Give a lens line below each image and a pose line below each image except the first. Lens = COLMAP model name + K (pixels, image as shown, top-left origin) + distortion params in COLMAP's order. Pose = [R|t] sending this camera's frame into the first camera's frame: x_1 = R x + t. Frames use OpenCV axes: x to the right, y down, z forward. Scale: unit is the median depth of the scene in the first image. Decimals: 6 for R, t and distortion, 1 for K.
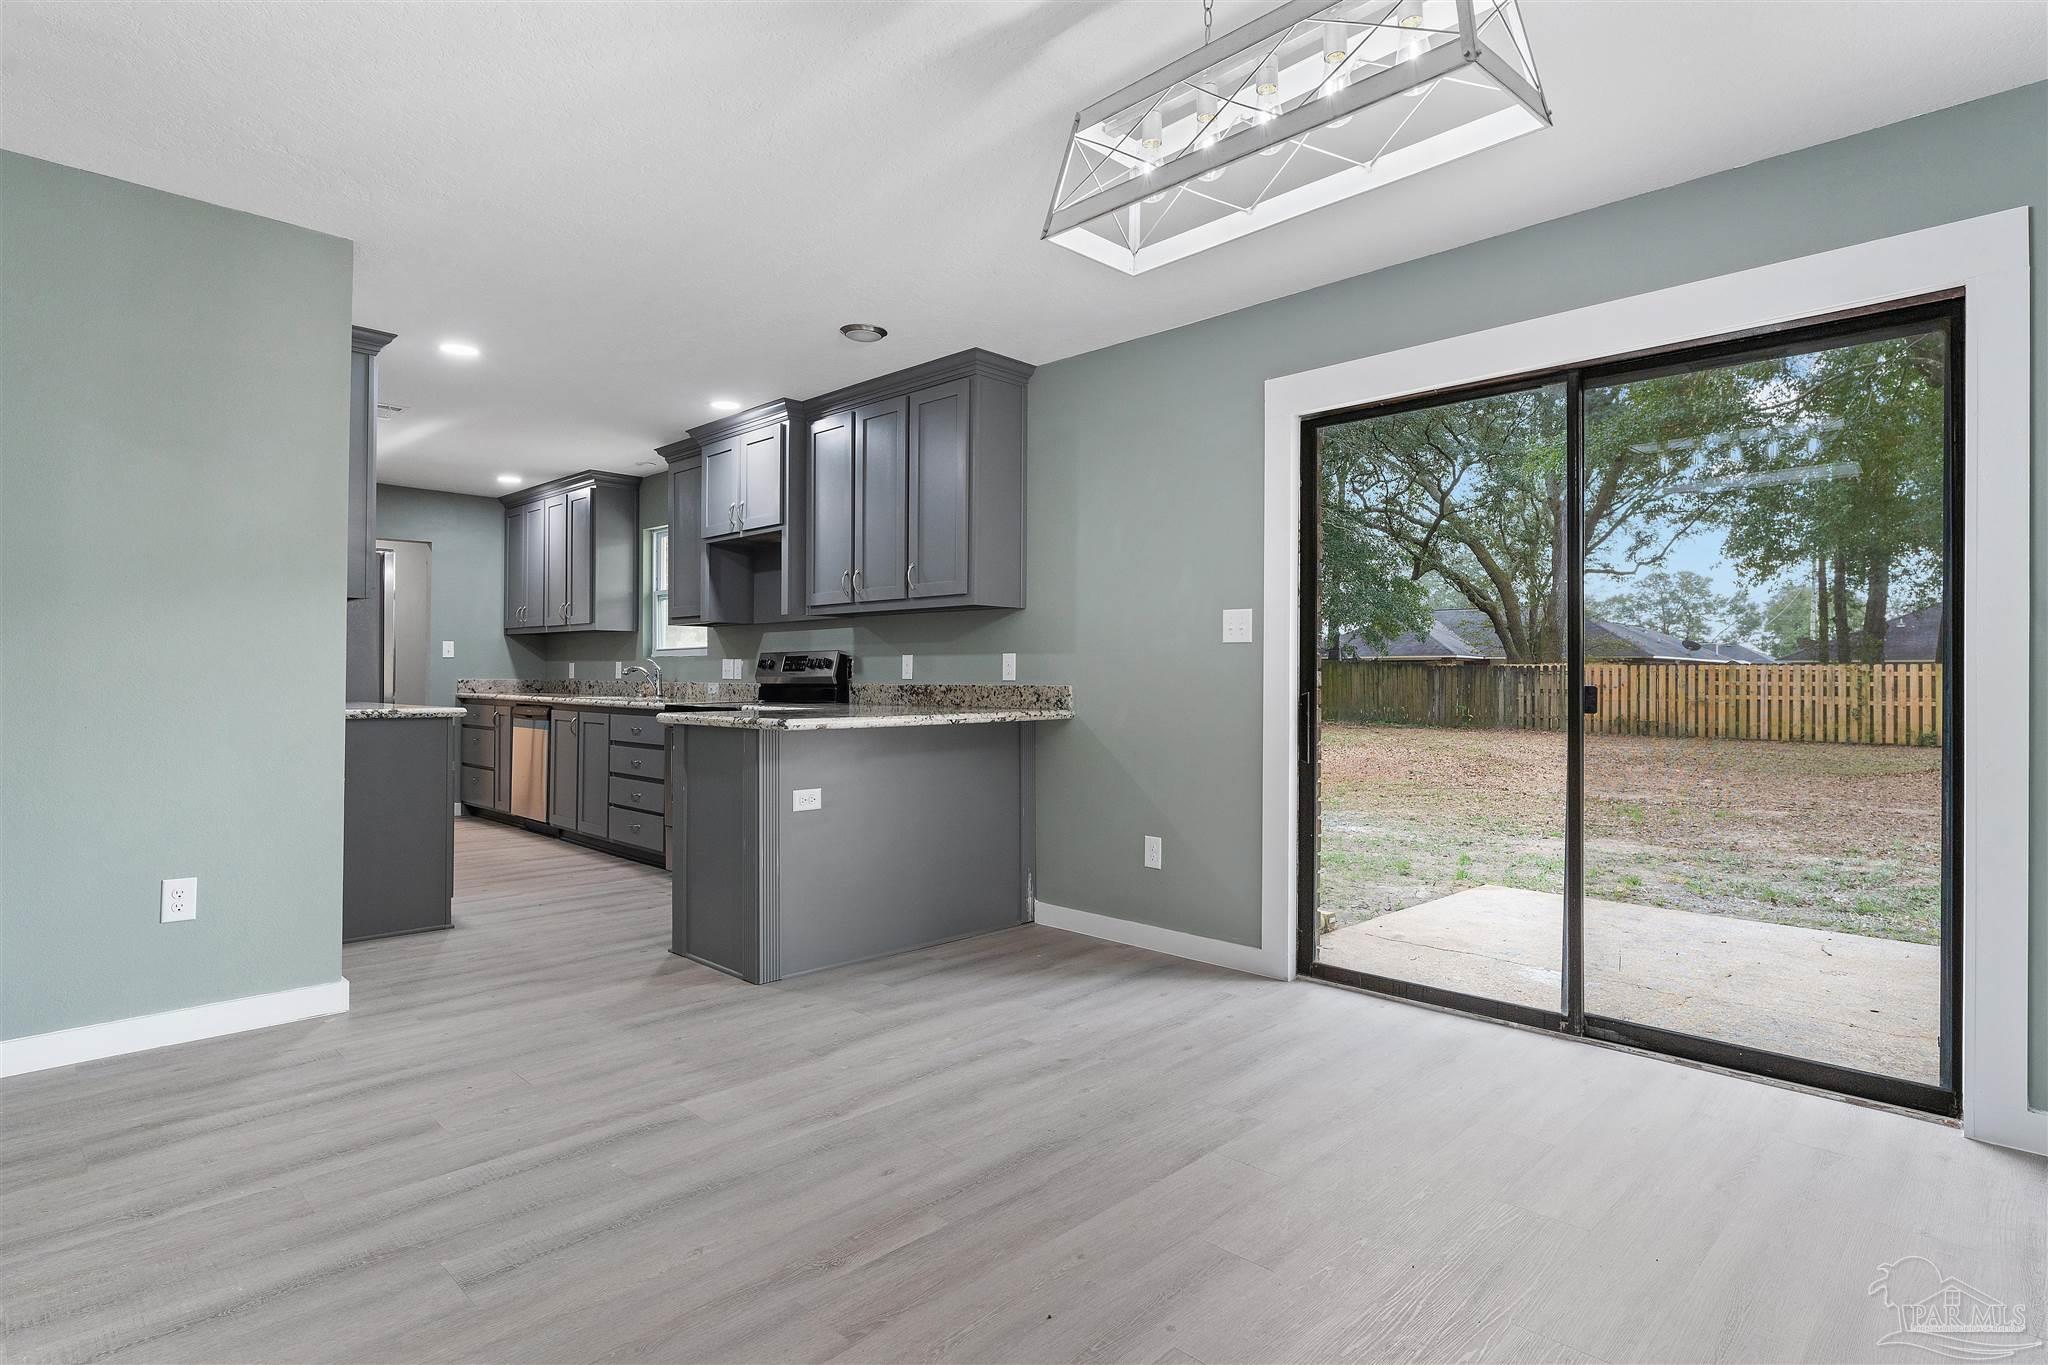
lens RADIAL K [[1053.4, 0, 1024.0], [0, 1053.4, 682.5], [0, 0, 1]] dist [-0.001088, 0.000222]
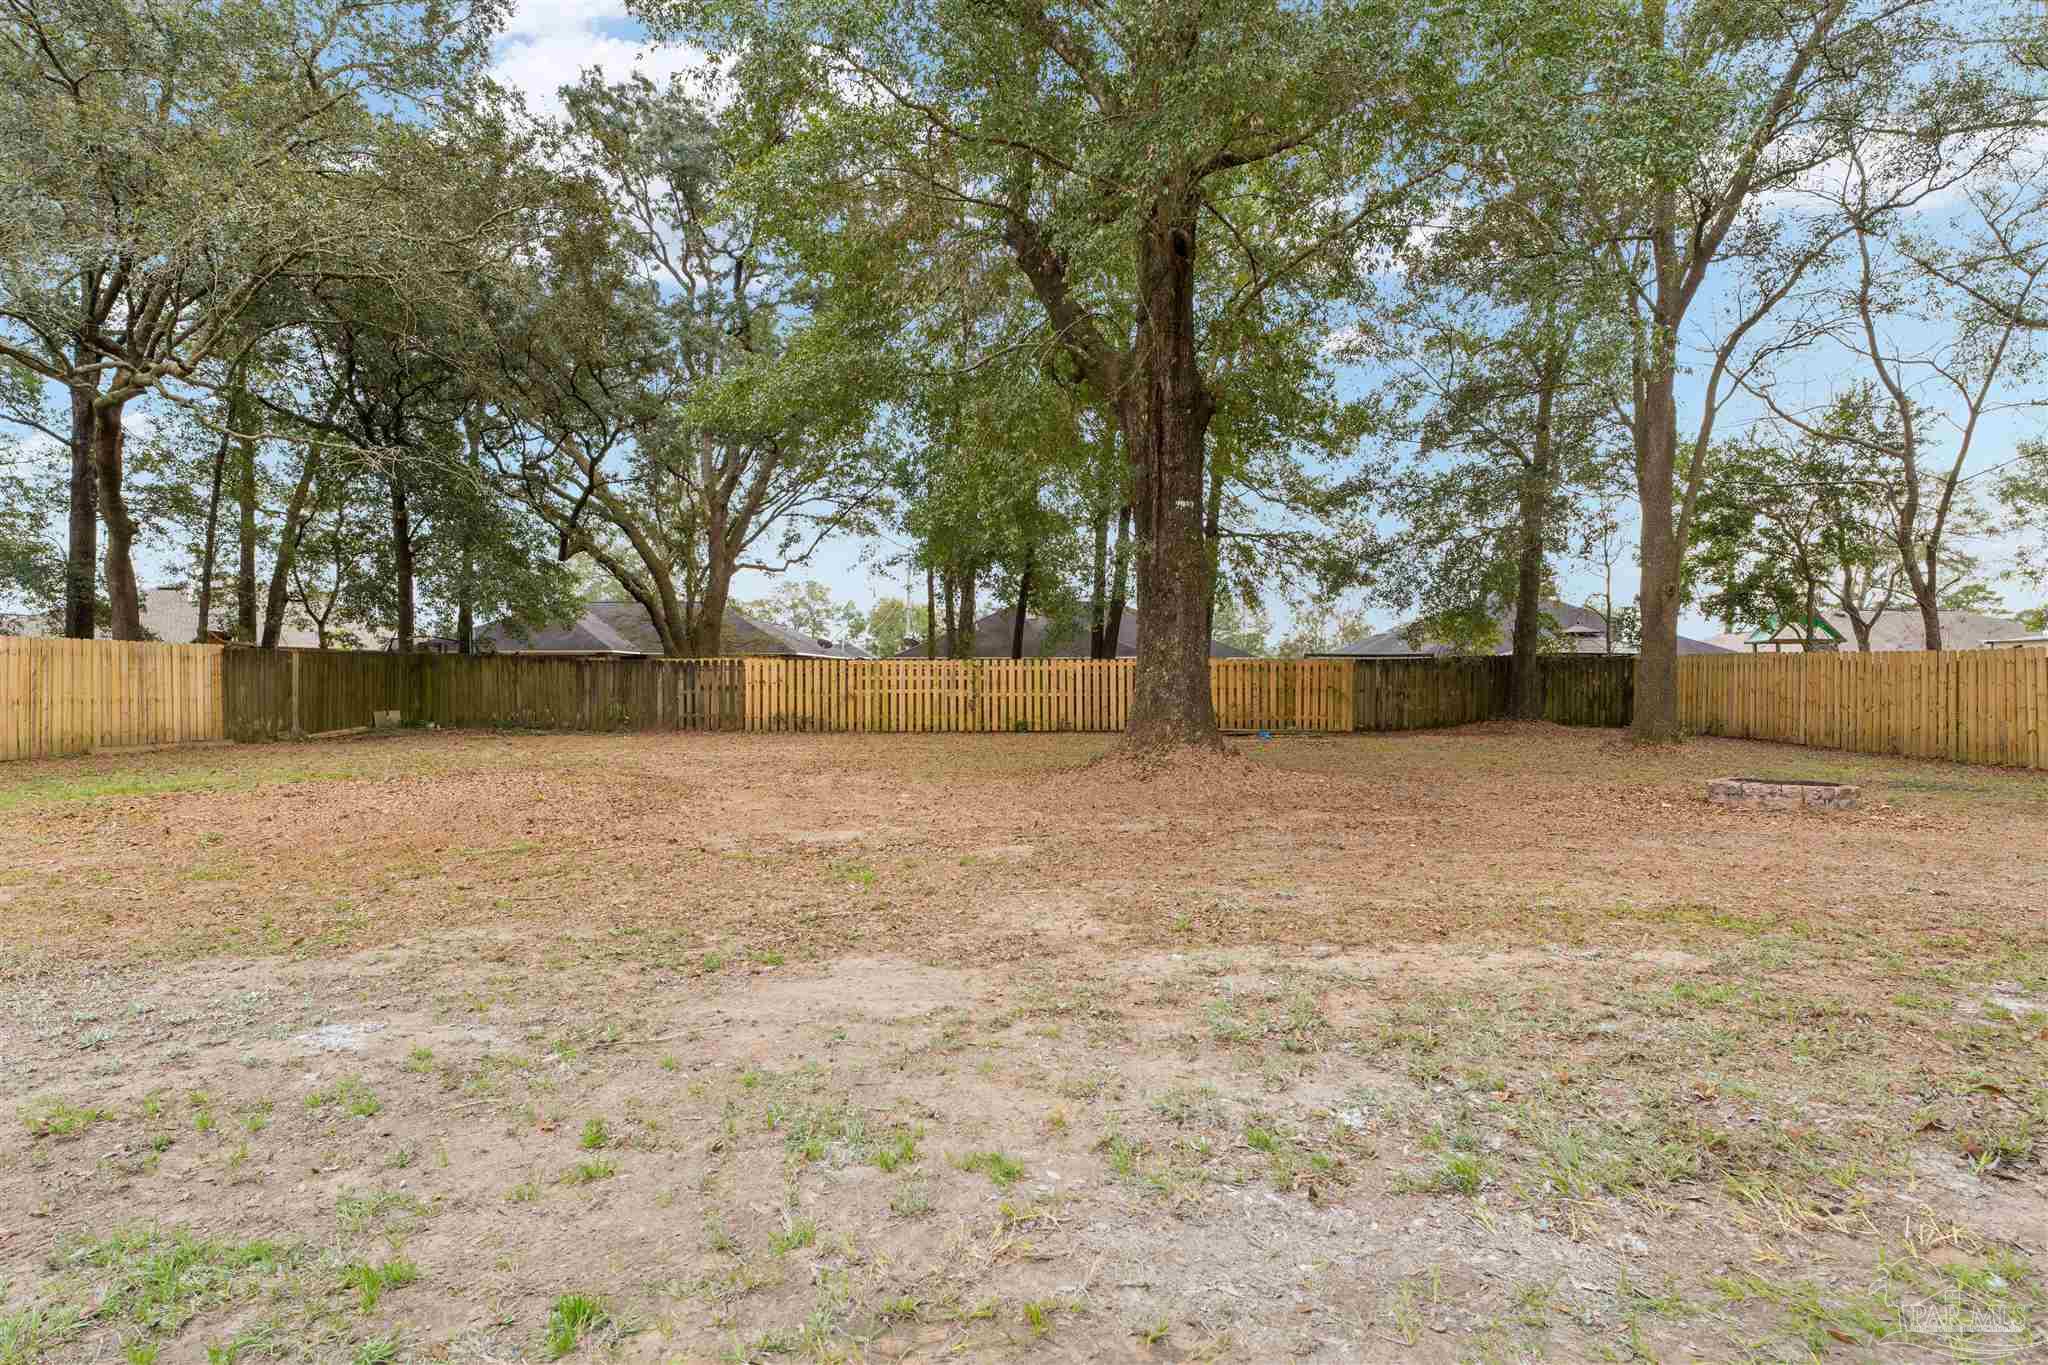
lens RADIAL K [[1054.2, 0, 1024.0], [0, 1054.2, 682.5], [0, 0, 1]] dist [-0.000731, -0.000057]
pose [[0.724978, -0.010932, 0.688686, 0.056566], [0.008773, 0.999939, 0.006638, -0.000292], [-0.688716, 0.001230, 0.725030, 0.128468]]
